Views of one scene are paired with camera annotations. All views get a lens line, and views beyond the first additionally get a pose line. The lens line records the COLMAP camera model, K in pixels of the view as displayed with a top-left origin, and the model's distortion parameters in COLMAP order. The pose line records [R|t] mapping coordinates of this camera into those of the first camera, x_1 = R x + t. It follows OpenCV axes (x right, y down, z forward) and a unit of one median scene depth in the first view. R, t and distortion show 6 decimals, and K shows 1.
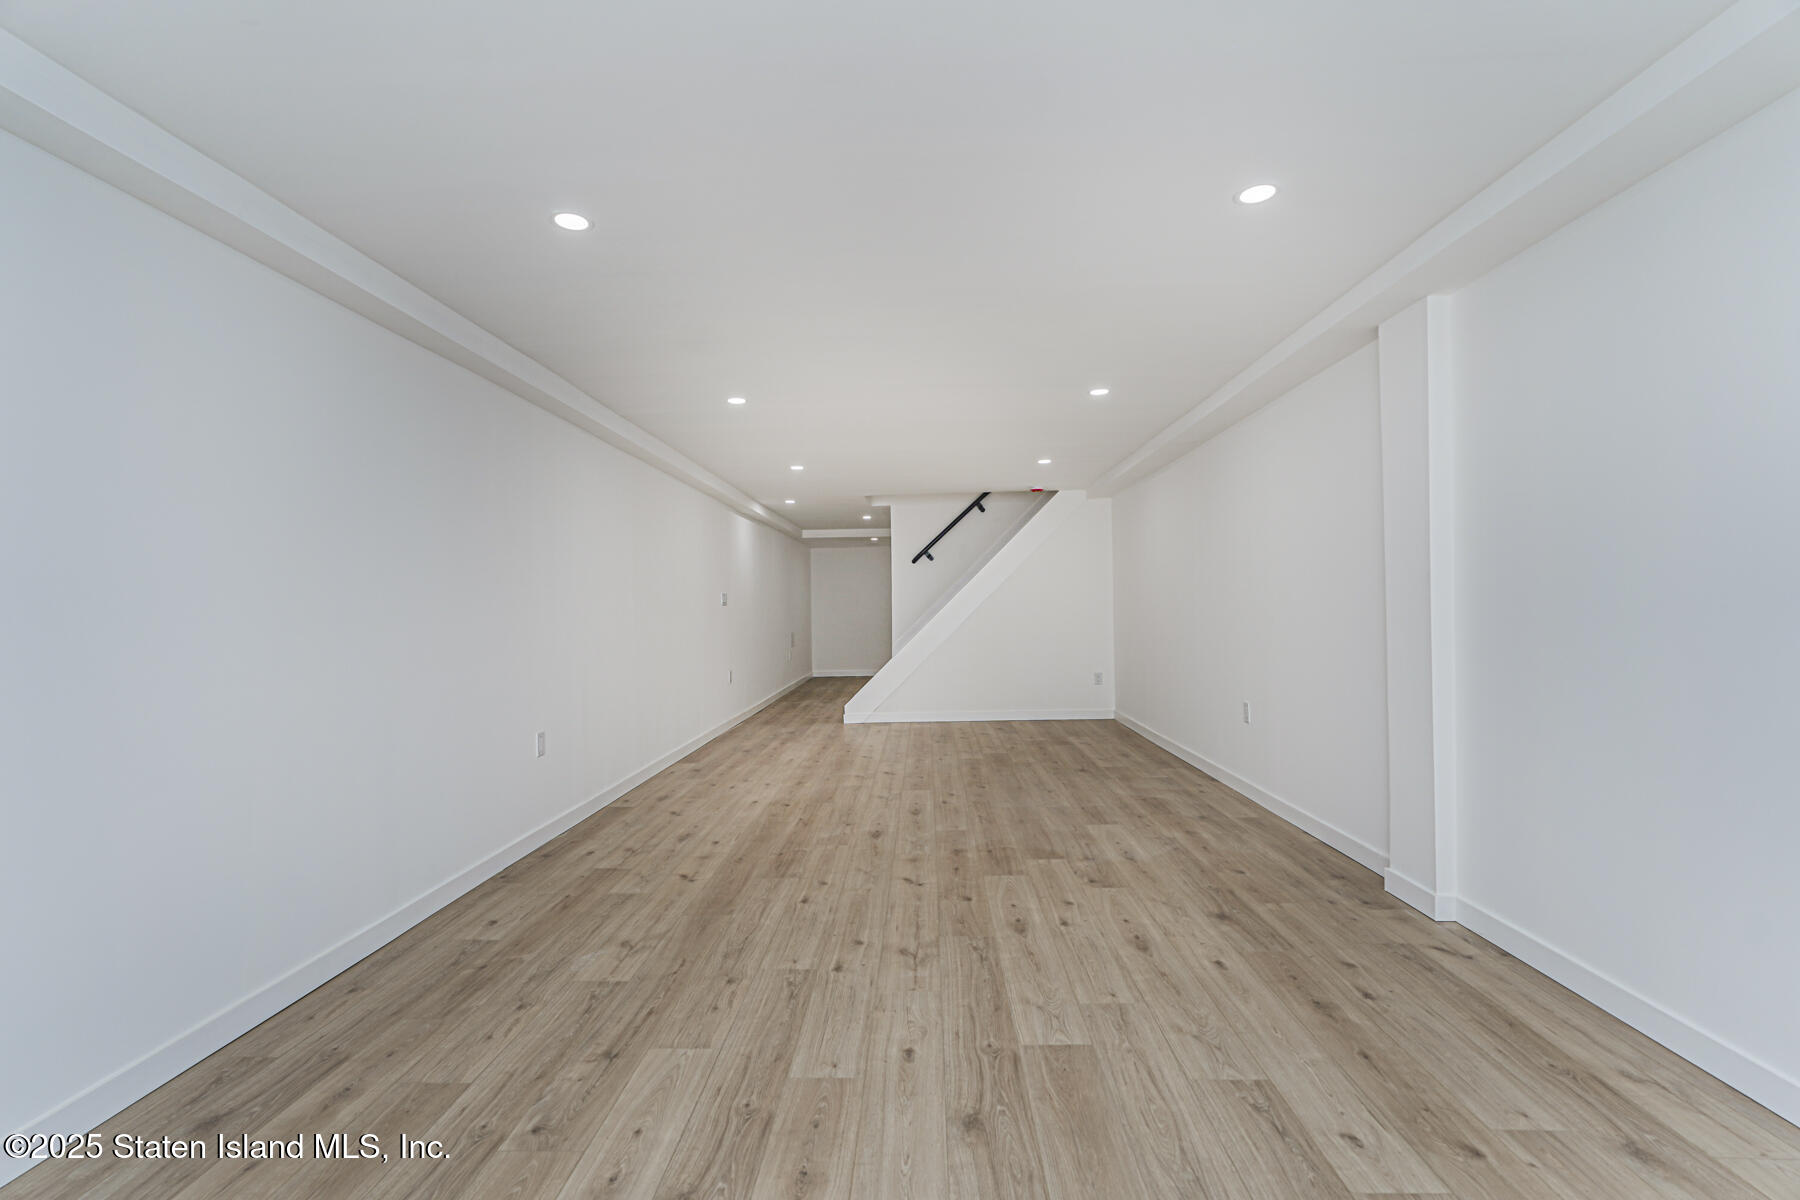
lens RADIAL K [[795.7, 0, 908.6], [0, 795.7, 593.2], [0, 0, 1]] dist [-0.004001, 0.000285]
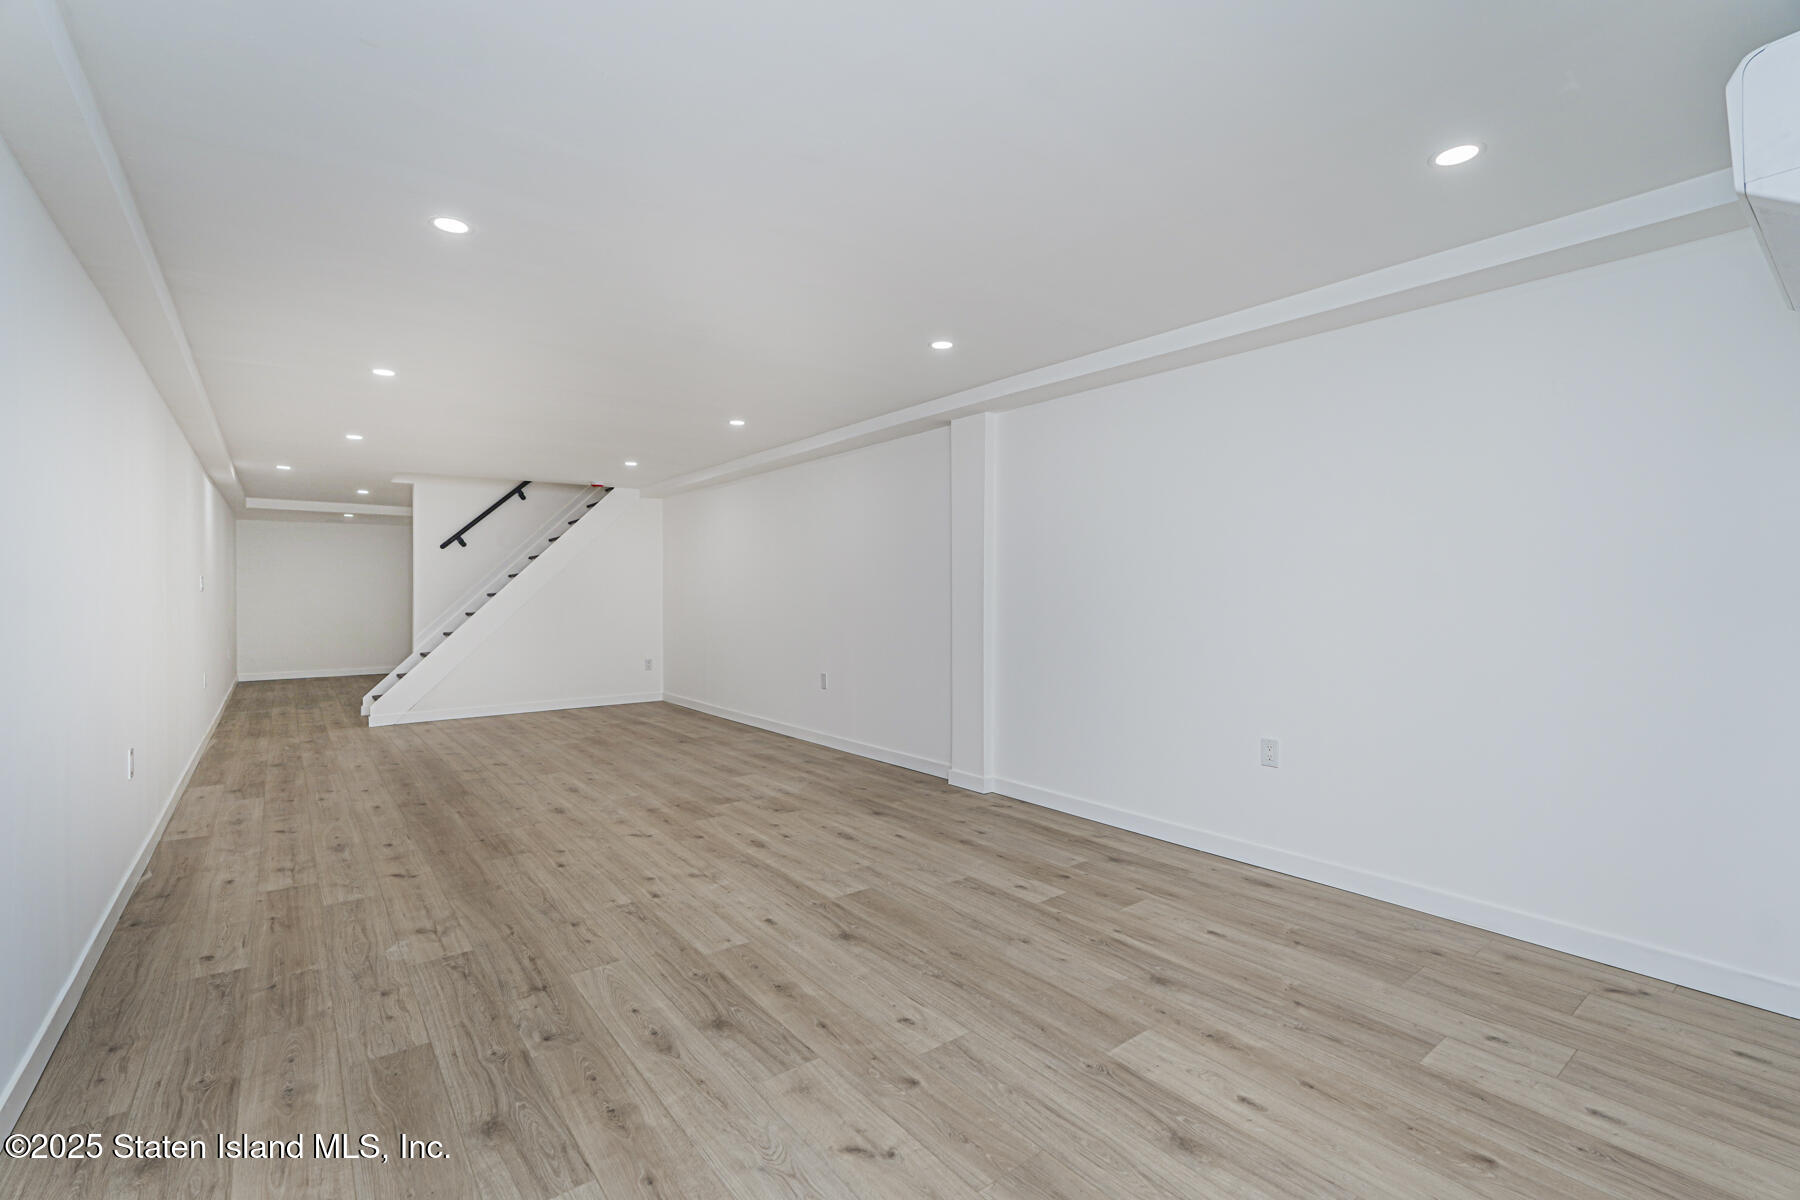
lens RADIAL K [[795.7, 0, 905.5], [0, 795.7, 608.3], [0, 0, 1]] dist [-0.004001, 0.000285]
pose [[0.765594, 0.004185, 0.643311, -0.515835], [-0.024240, 0.999456, 0.022346, -0.006406], [-0.642868, -0.032701, 0.765279, -0.149356]]
